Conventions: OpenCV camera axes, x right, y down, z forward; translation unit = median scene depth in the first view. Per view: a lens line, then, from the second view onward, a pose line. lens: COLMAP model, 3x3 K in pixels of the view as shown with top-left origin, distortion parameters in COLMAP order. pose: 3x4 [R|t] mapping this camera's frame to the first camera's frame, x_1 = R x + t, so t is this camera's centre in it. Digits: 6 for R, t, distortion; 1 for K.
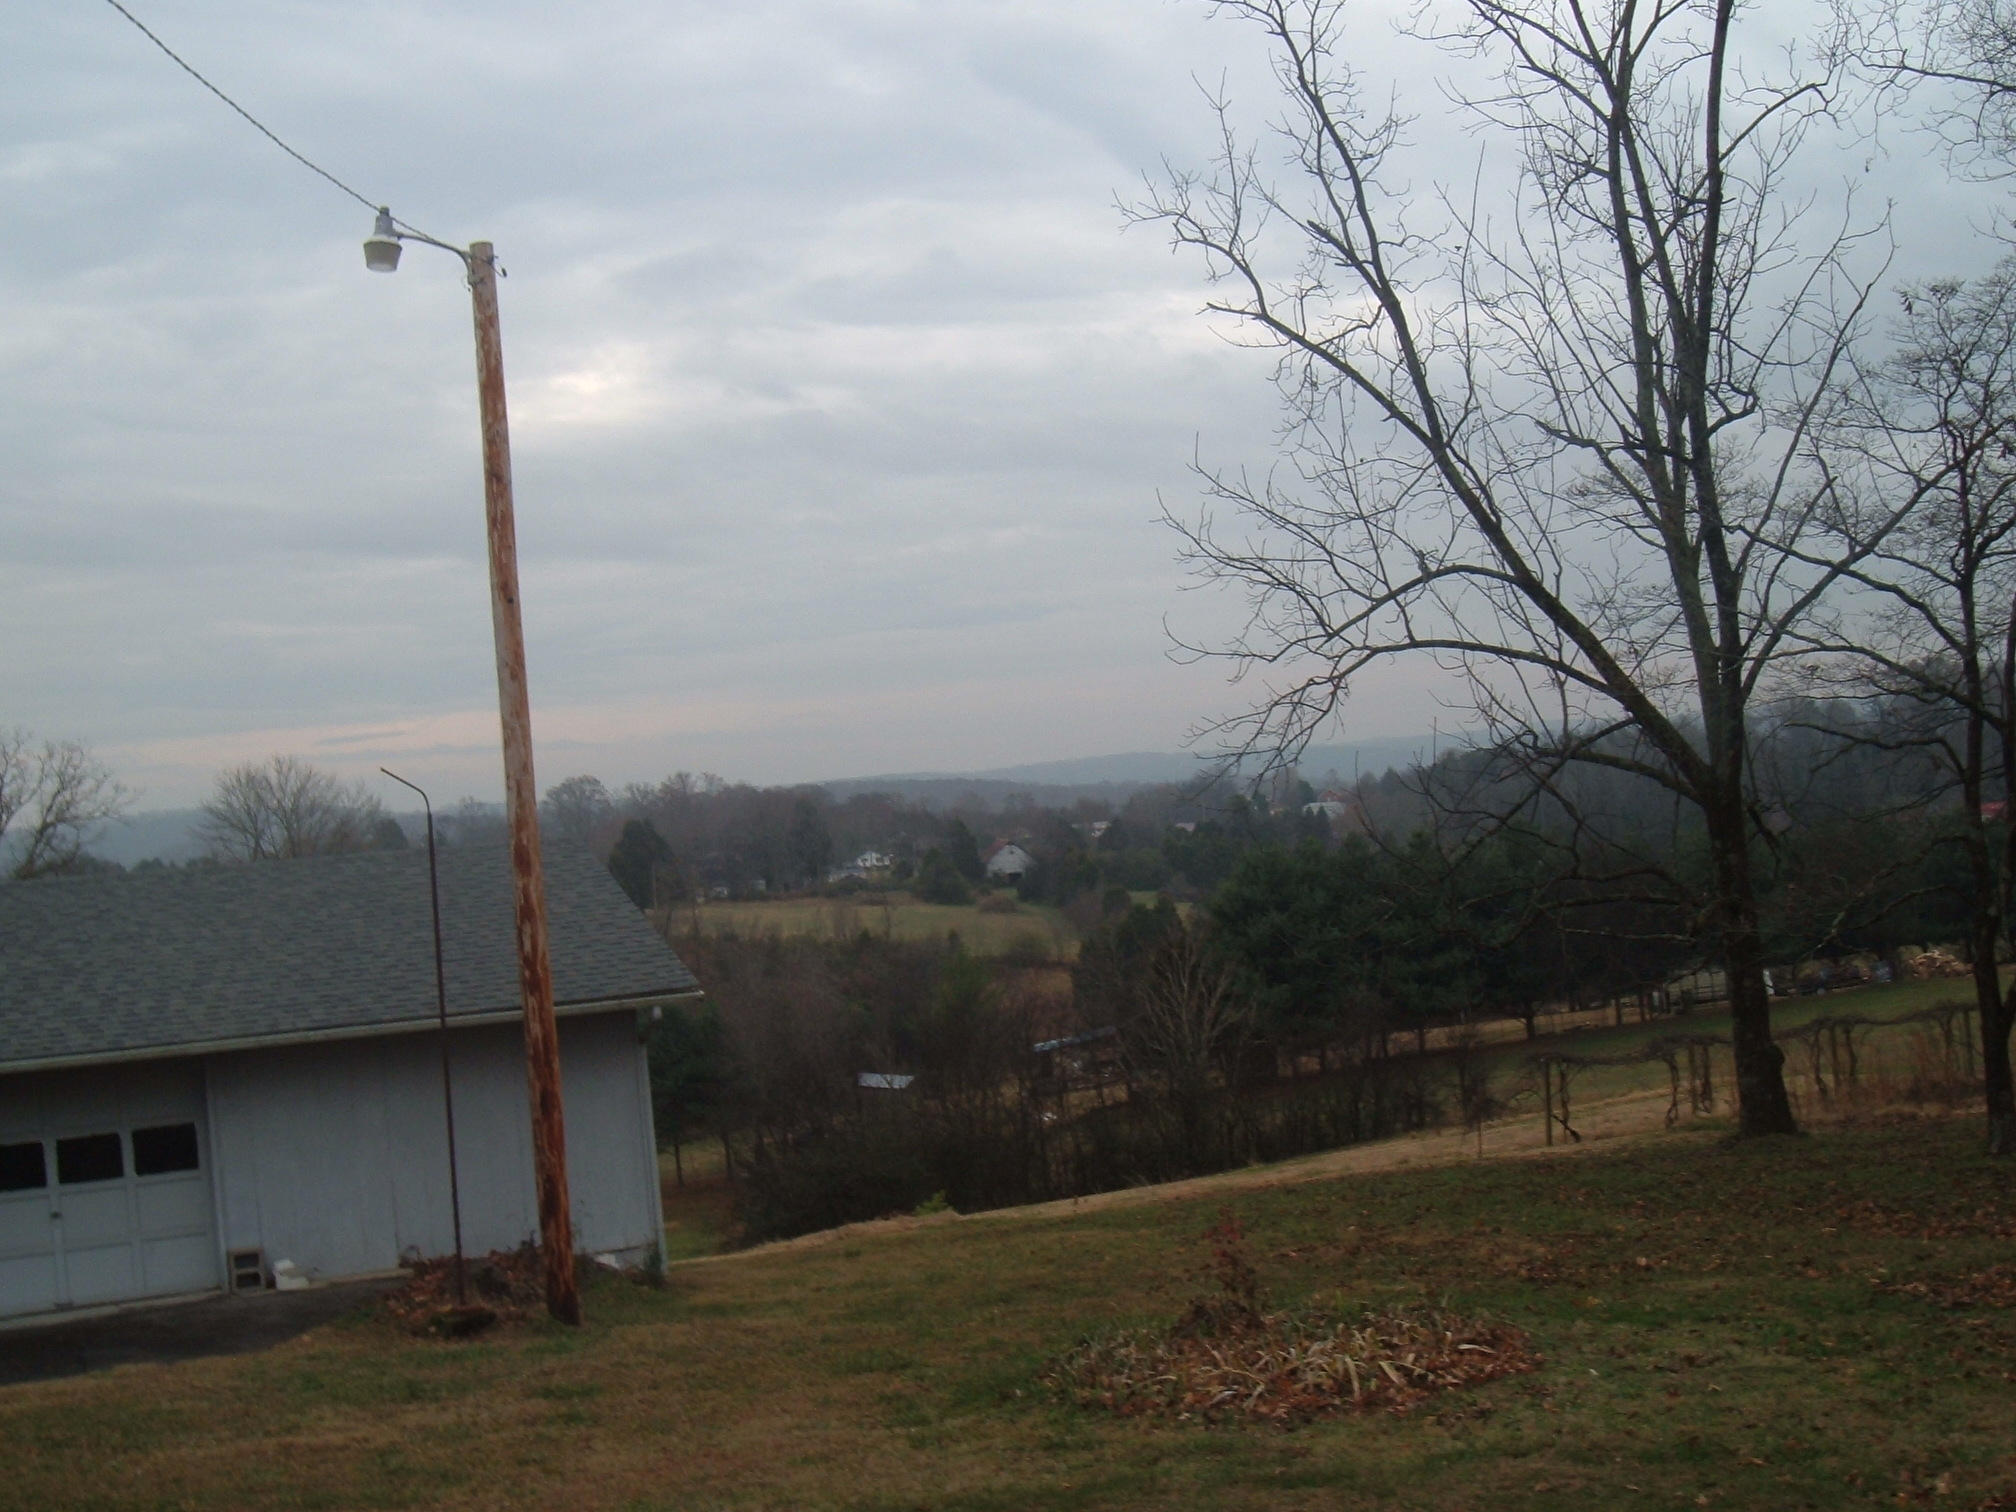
lens RADIAL K [[2291.5, 0, 1008.0], [0, 2291.5, 756.0], [0, 0, 1]] dist [-0.133595, -0.013208]
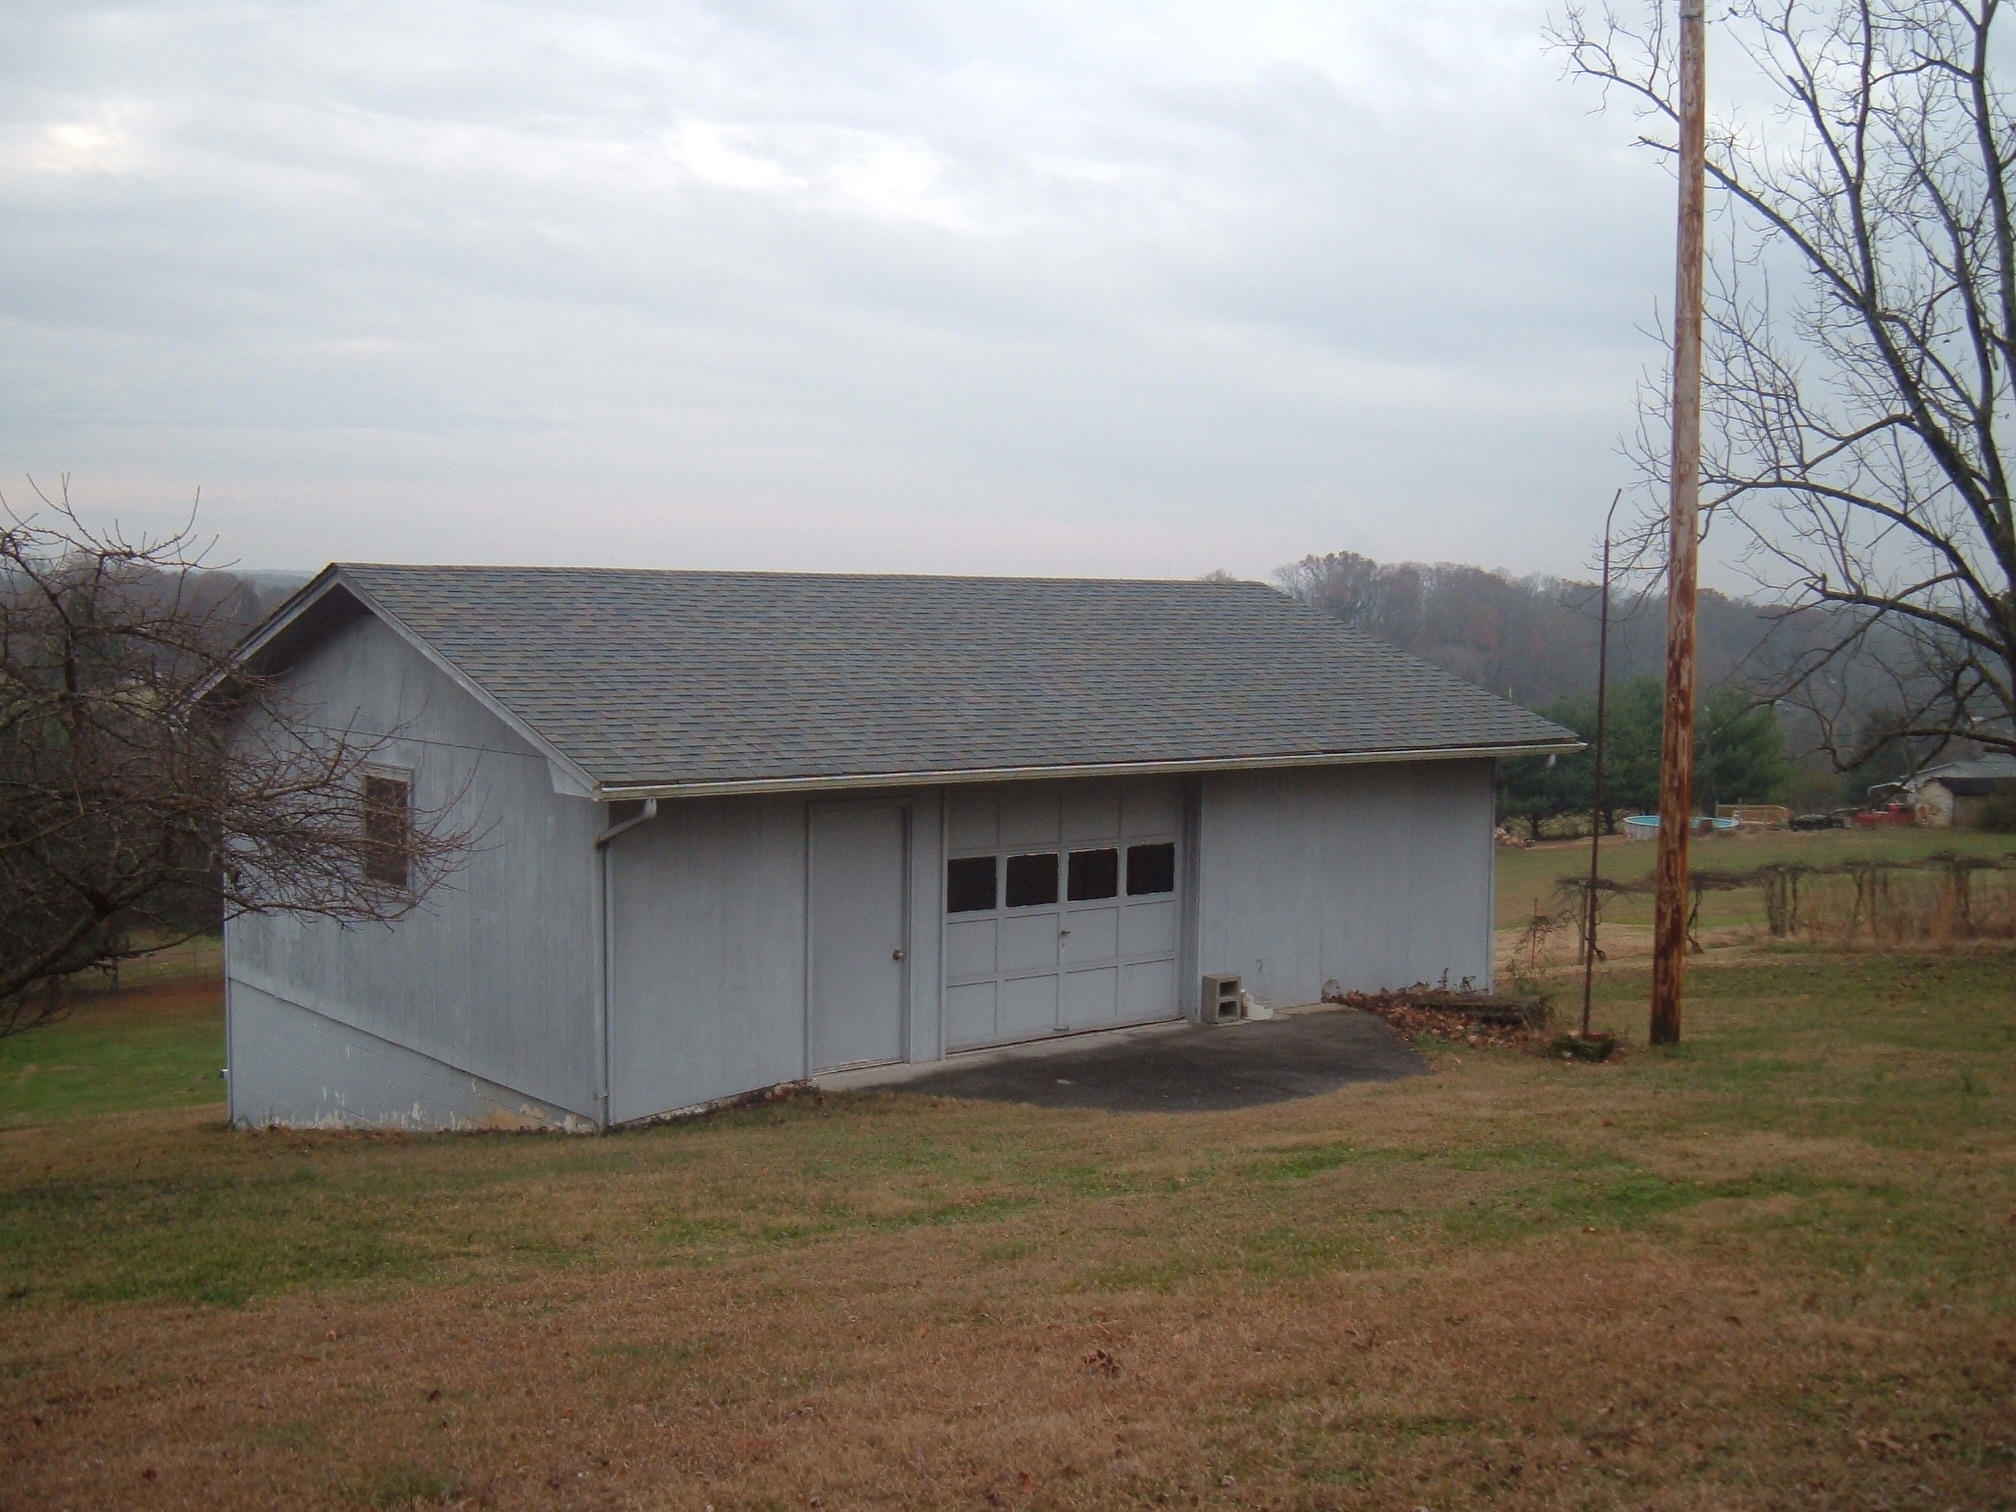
lens RADIAL K [[2254.9, 0, 1008.0], [0, 2254.9, 756.0], [0, 0, 1]] dist [-0.142934, 0.075245]
pose [[0.965938, 0.070970, 0.248852, -0.665609], [-0.089011, 0.994099, 0.061995, 0.073500], [-0.242984, -0.082033, 0.966555, 0.099660]]
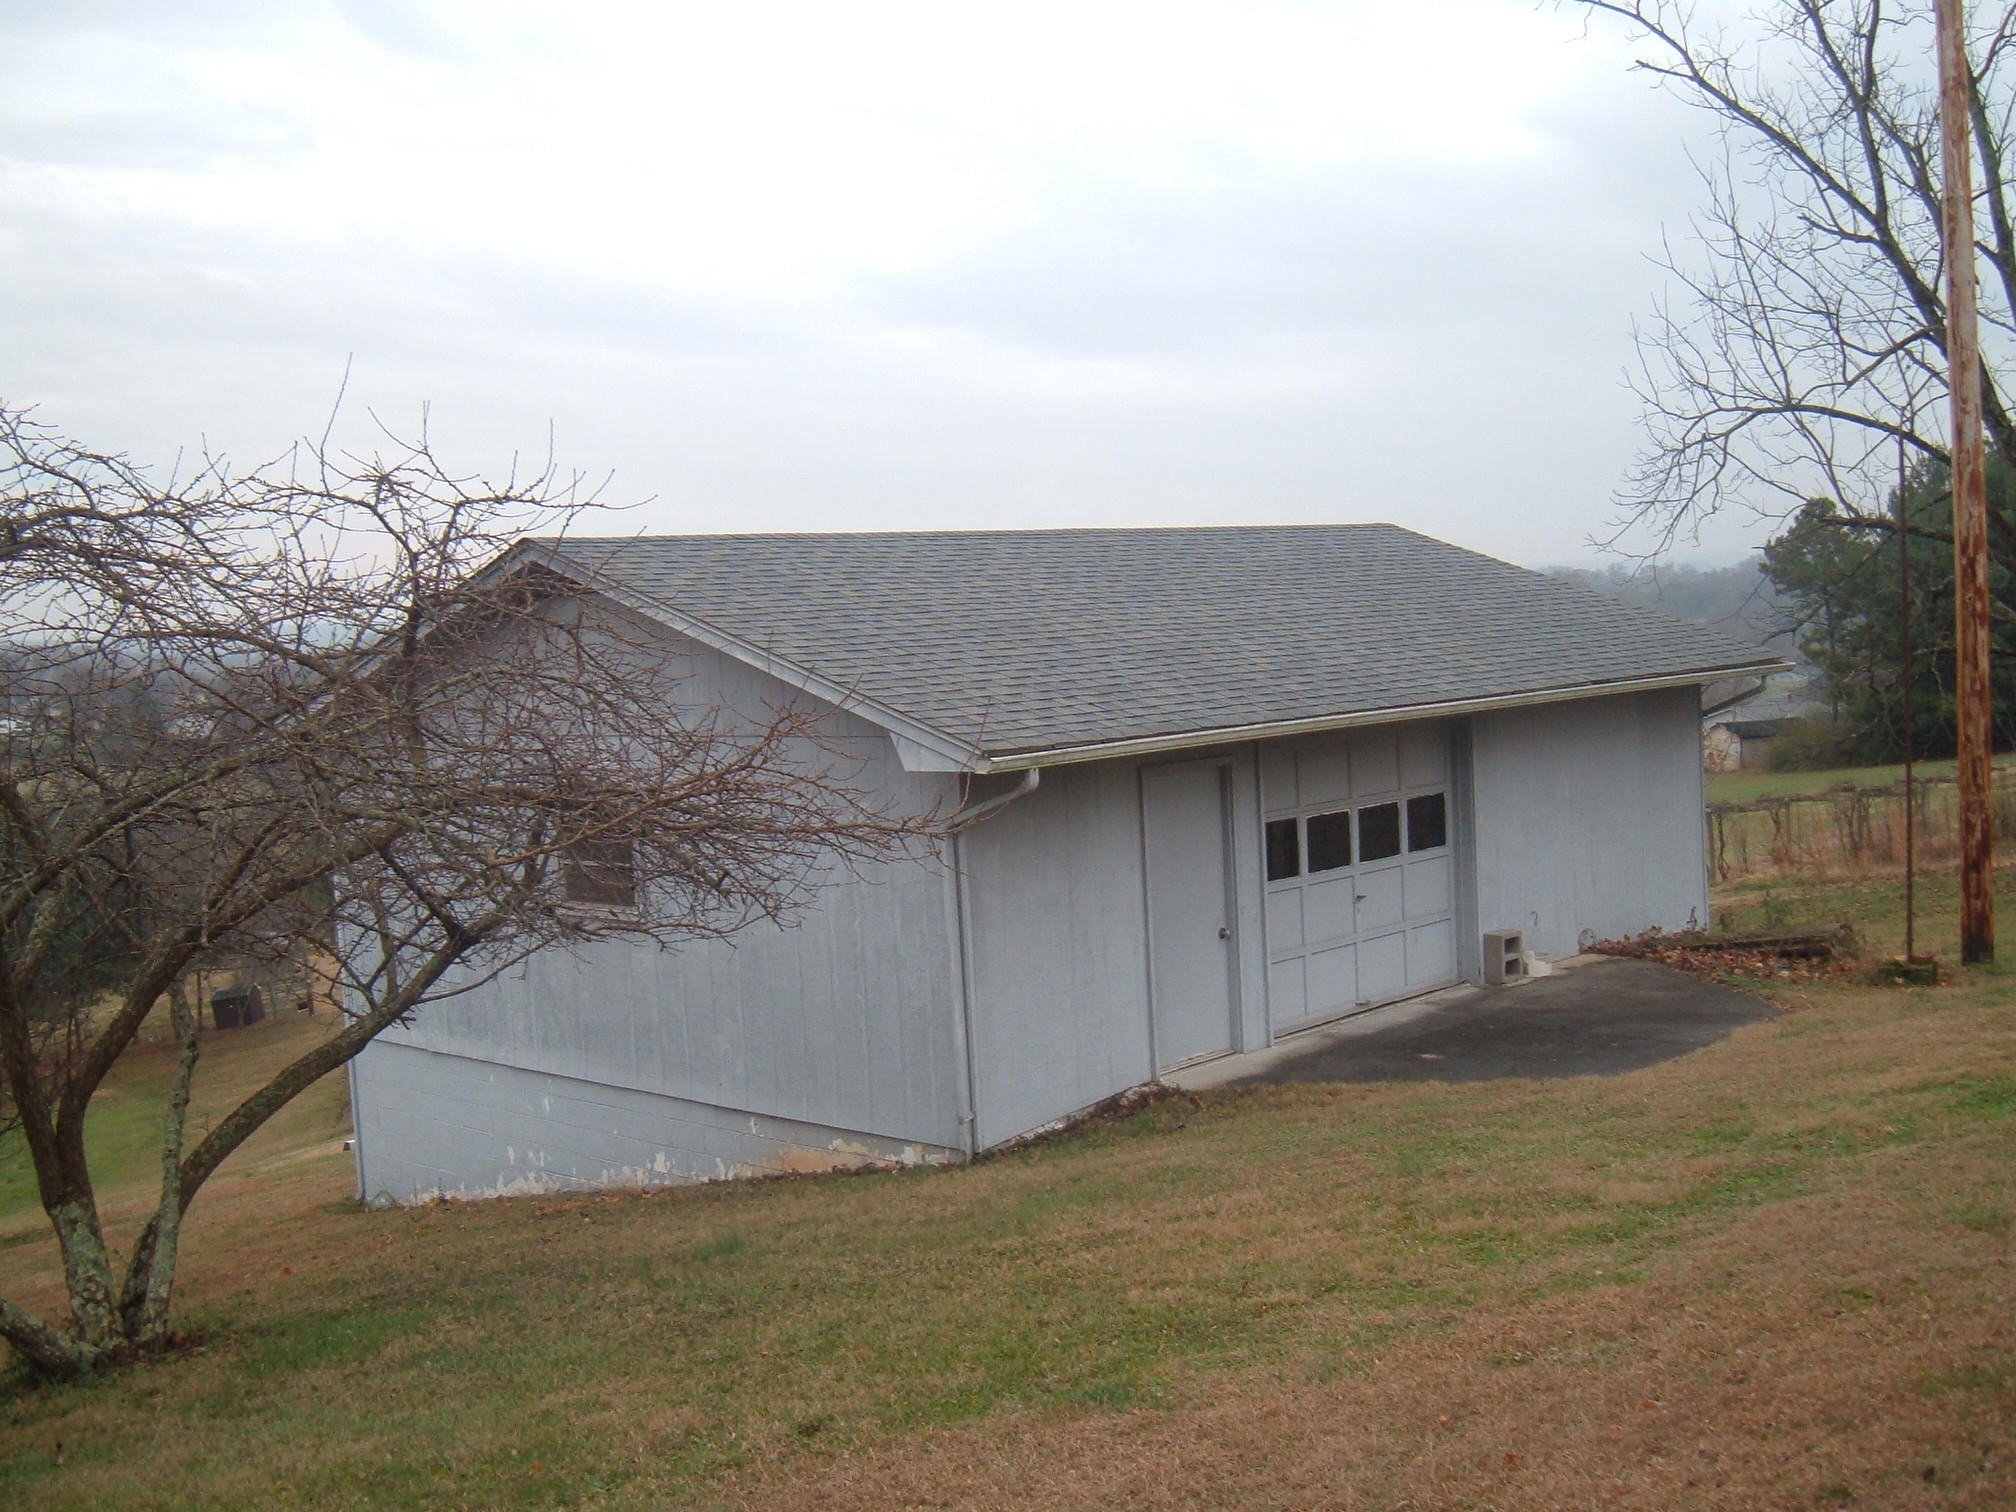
lens RADIAL K [[2254.9, 0, 1008.0], [0, 2254.9, 756.0], [0, 0, 1]] dist [-0.142934, 0.075245]
pose [[0.934128, 0.002239, 0.356932, -0.827153], [-0.021696, 0.998487, 0.050518, 0.108003], [-0.356279, -0.054935, 0.932763, 0.245997]]
